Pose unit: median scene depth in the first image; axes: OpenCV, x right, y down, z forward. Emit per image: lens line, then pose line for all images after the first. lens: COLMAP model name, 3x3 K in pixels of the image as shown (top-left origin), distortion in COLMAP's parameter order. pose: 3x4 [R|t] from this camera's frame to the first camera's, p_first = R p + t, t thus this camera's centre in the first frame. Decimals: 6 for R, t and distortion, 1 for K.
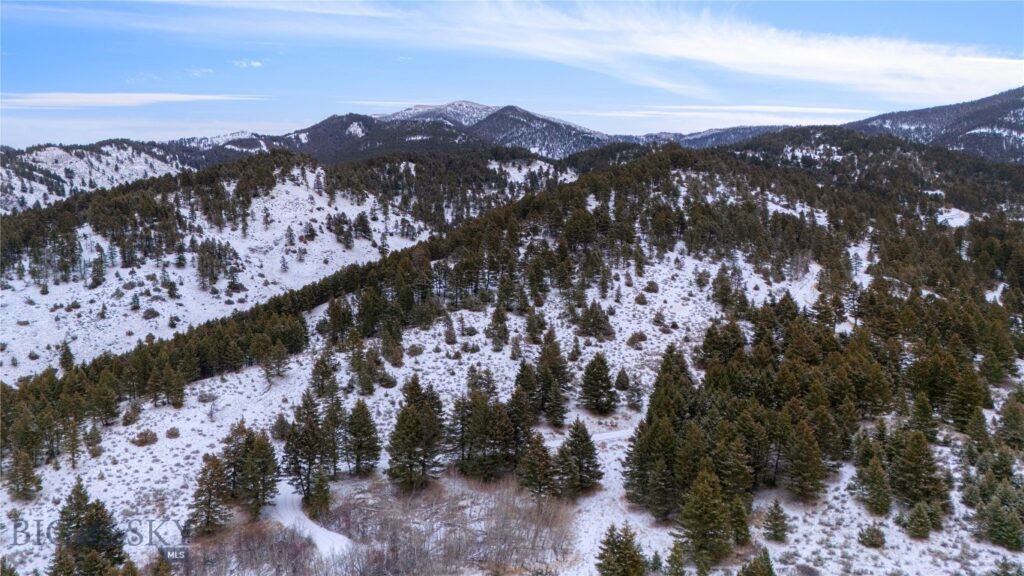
lens RADIAL K [[747.8, 0, 519.8], [0, 747.8, 289.7], [0, 0, 1]] dist [0.094758, -0.092923]
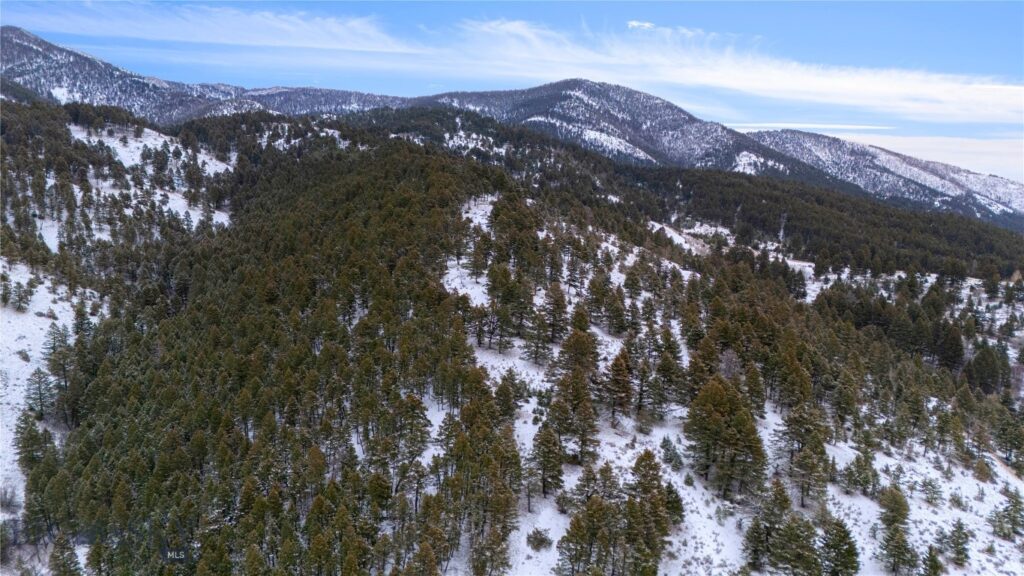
lens RADIAL K [[747.8, 0, 518.1], [0, 747.8, 284.9], [0, 0, 1]] dist [0.094758, -0.092923]
pose [[0.830732, -0.045480, 0.554812, -0.104264], [0.017504, 0.998298, 0.055625, -0.074065], [-0.556398, -0.036498, 0.830114, 0.266618]]
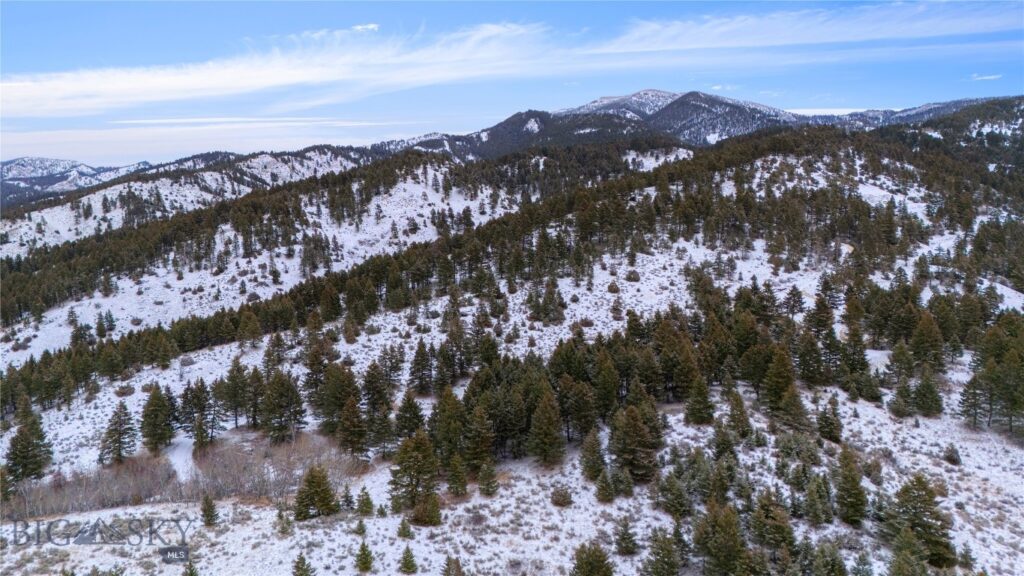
lens RADIAL K [[747.8, 0, 518.1], [0, 747.8, 289.5], [0, 0, 1]] dist [0.094758, -0.092923]
pose [[0.965037, 0.010728, -0.261893, 0.096800], [-0.007739, 0.999893, 0.012442, 0.000971], [0.261998, -0.009980, 0.965017, -0.011213]]
